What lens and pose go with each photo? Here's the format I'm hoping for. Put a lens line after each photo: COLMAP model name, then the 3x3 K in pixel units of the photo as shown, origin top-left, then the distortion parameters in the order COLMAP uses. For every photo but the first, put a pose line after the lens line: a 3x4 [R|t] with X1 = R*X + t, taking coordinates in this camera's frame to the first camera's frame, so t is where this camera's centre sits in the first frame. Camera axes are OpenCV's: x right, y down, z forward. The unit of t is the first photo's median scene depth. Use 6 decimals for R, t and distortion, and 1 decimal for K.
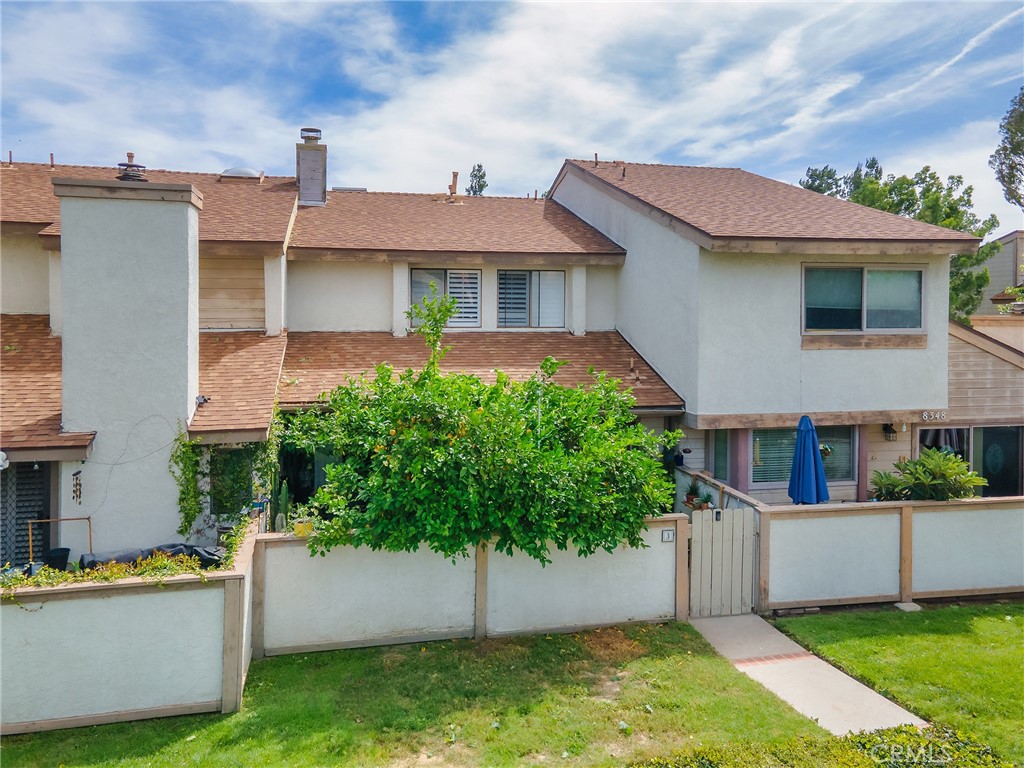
lens RADIAL K [[762.4, 0, 506.9], [0, 762.4, 332.9], [0, 0, 1]] dist [0.044203, 0.000181]
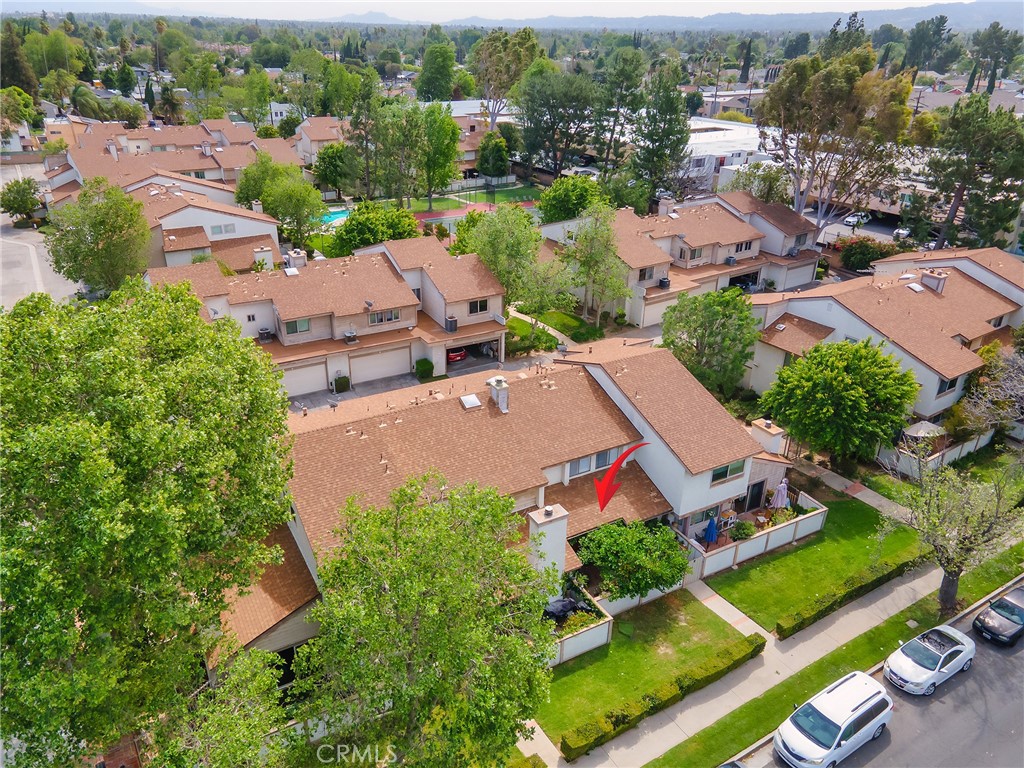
lens RADIAL K [[733.7, 0, 506.4], [0, 733.7, 385.4], [0, 0, 1]] dist [0.030890, 0.005453]
pose [[0.954788, -0.115322, 0.274009, -1.029918], [-0.006751, 0.913047, 0.407799, -1.387593], [-0.297211, -0.391211, 0.870987, -1.037916]]
